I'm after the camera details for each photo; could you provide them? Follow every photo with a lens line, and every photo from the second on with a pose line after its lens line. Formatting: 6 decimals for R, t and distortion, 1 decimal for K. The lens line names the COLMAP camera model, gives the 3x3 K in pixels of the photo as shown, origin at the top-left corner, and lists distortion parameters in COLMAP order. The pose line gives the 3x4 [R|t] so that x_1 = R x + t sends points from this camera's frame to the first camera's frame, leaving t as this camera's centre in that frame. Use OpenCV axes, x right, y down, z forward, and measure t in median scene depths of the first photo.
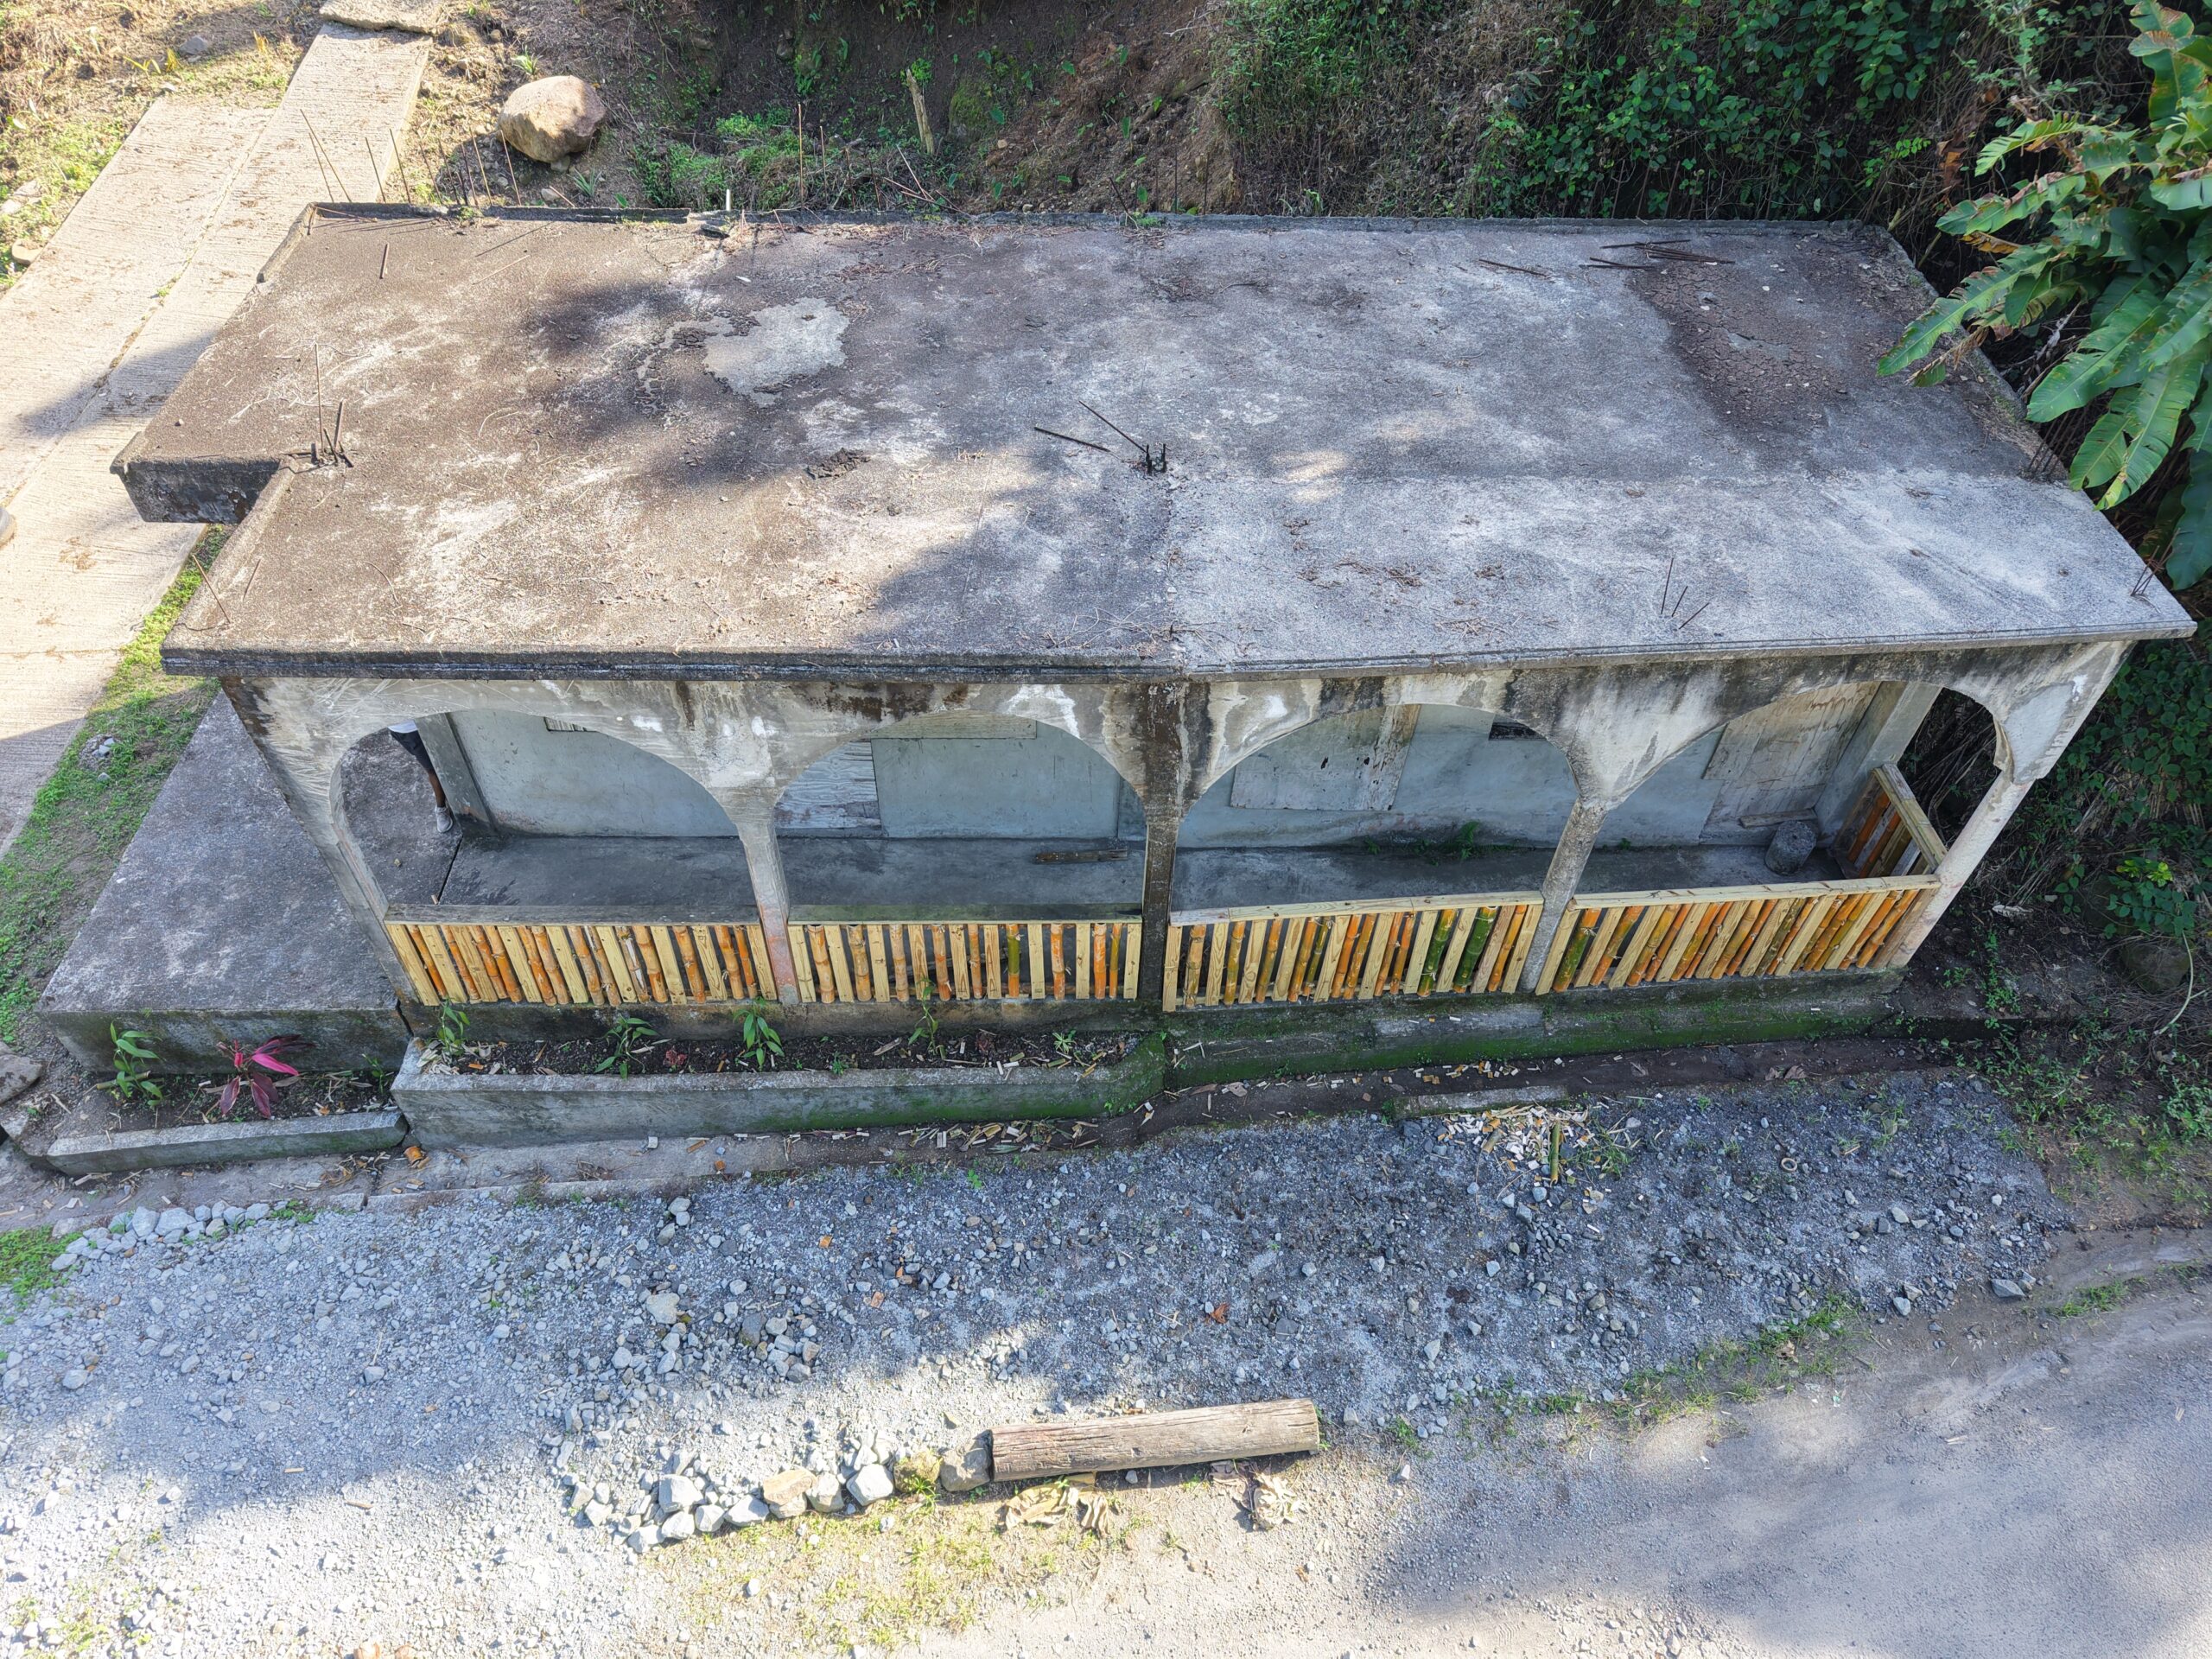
lens RADIAL K [[1485.2, 0, 1123.4], [0, 1485.2, 842.8], [0, 0, 1]] dist [0.034877, -0.039078]
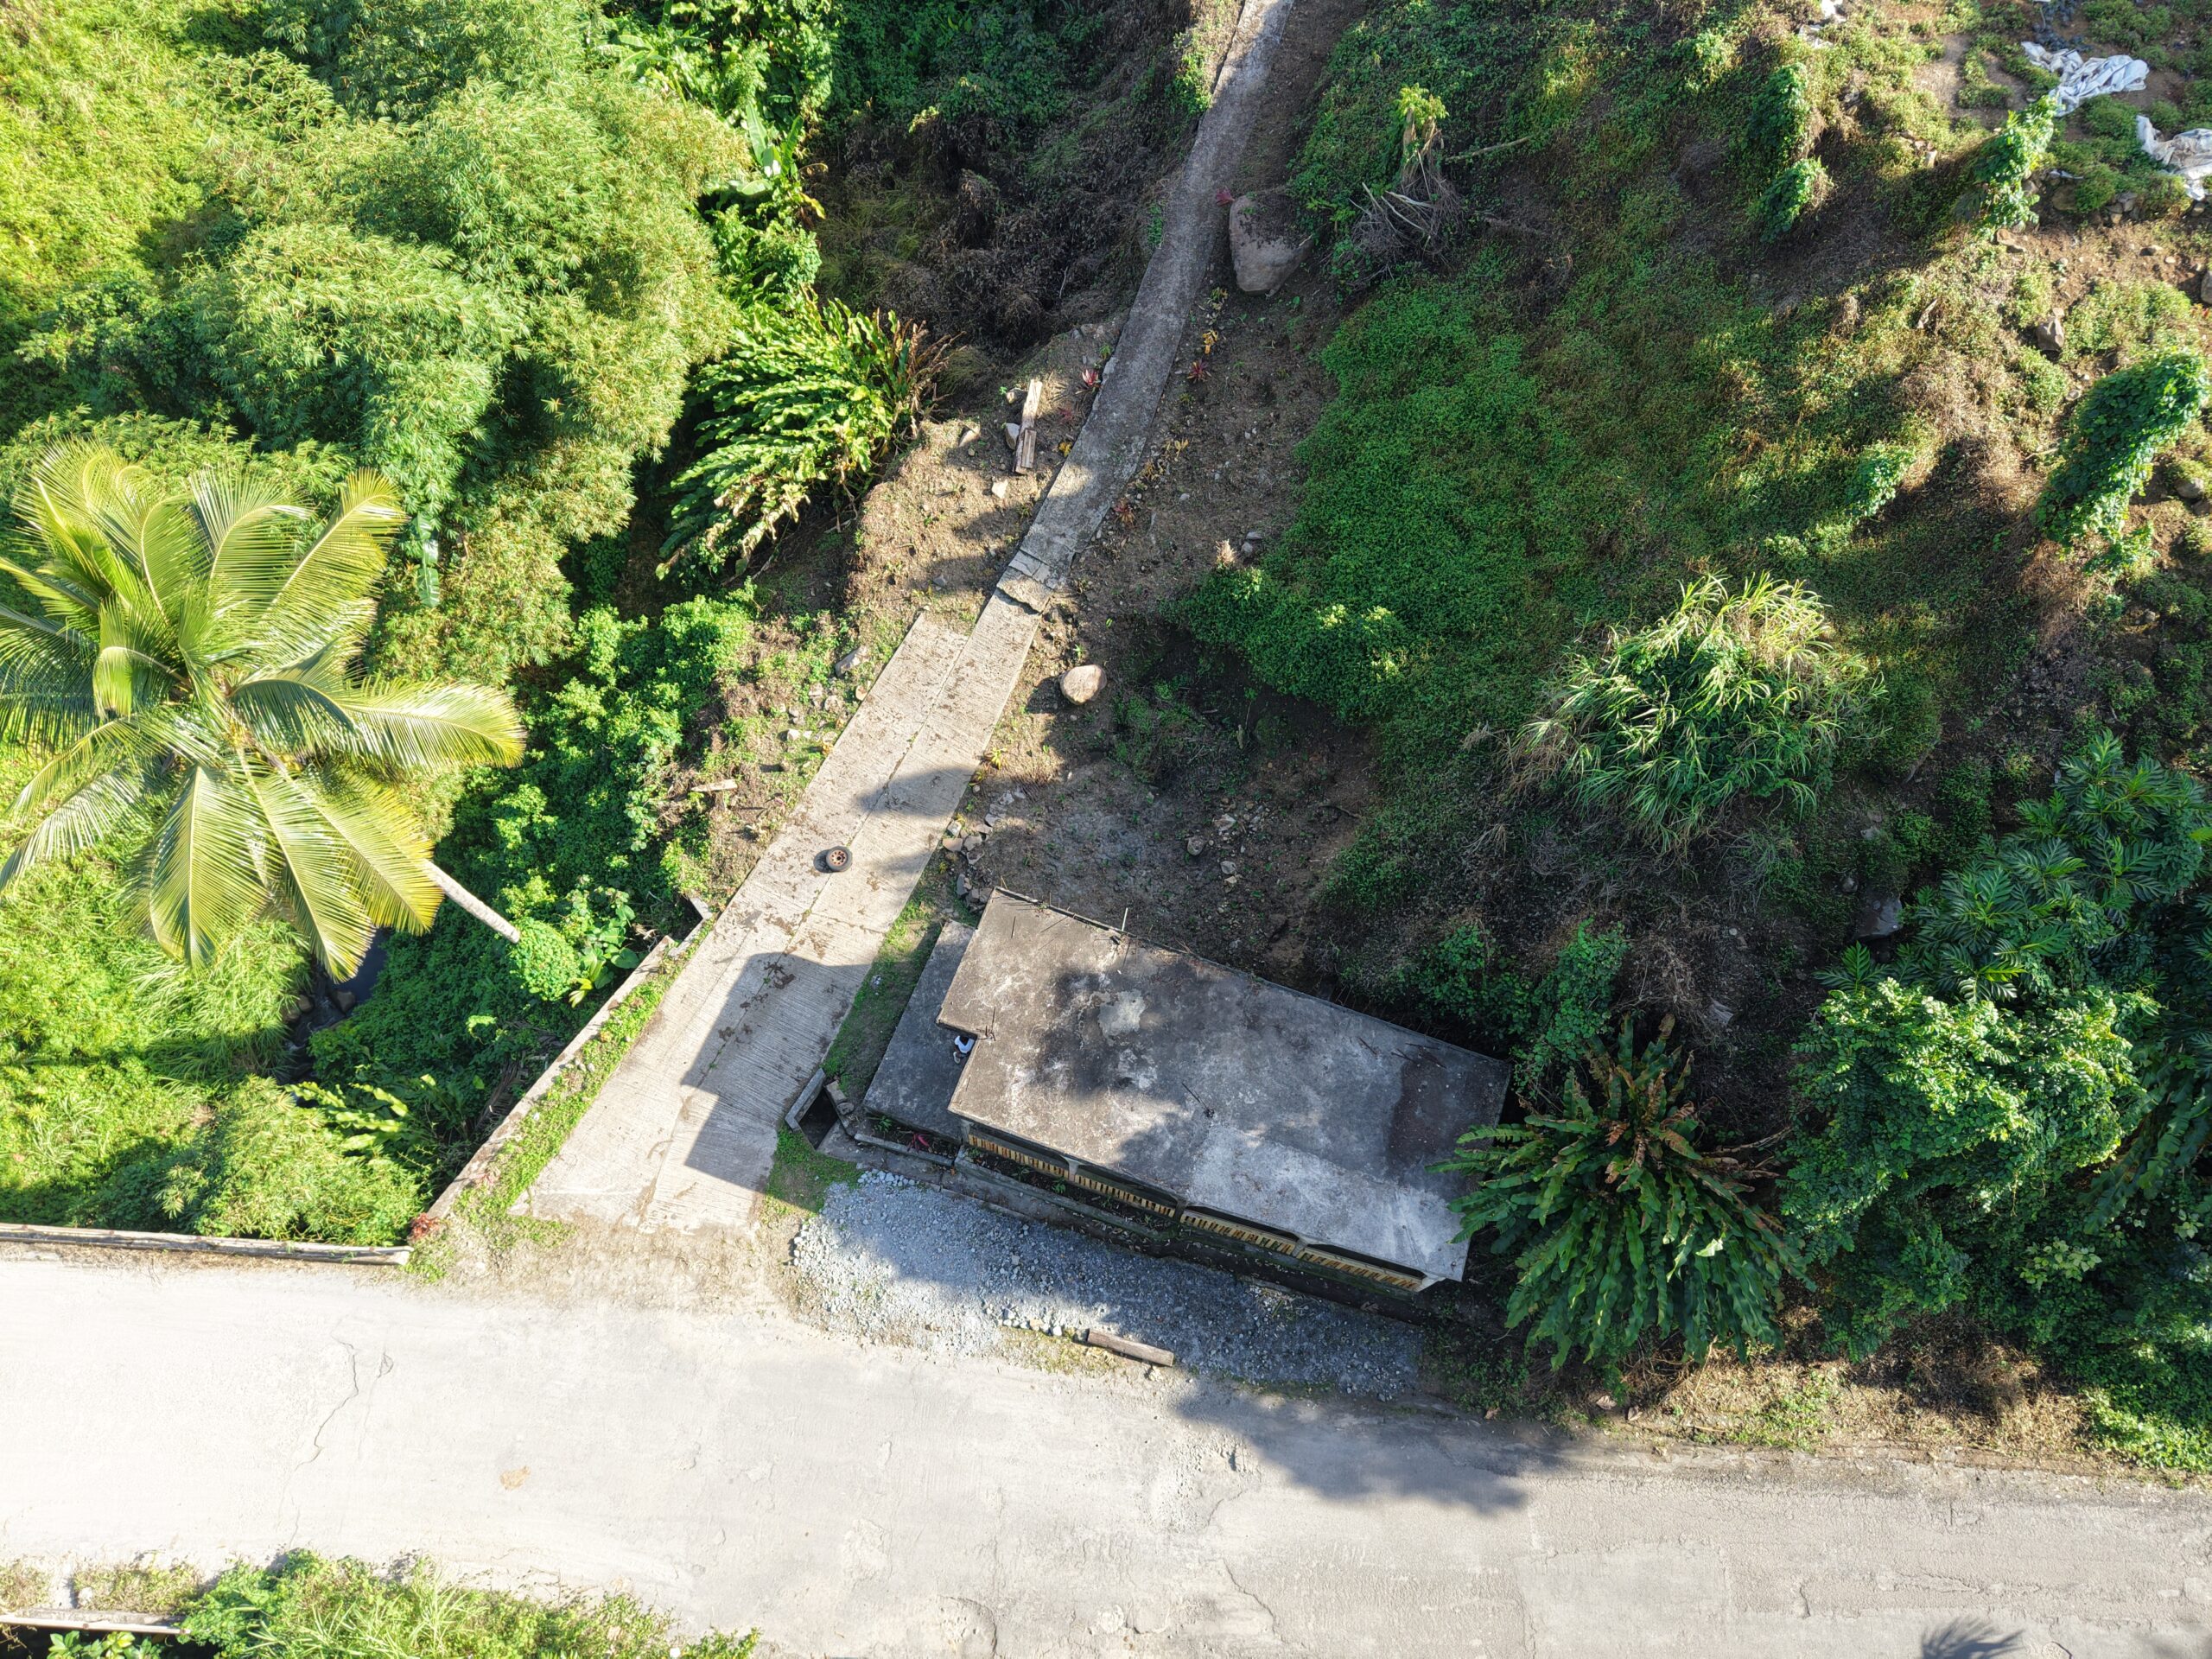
lens RADIAL K [[1485.2, 0, 1106.8], [0, 1485.2, 836.4], [0, 0, 1]] dist [0.034877, -0.039078]
pose [[0.933394, 0.329026, -0.143239, 0.074817], [-0.271647, 0.908660, 0.317089, -1.806464], [0.234486, -0.257058, 0.937517, -2.039961]]
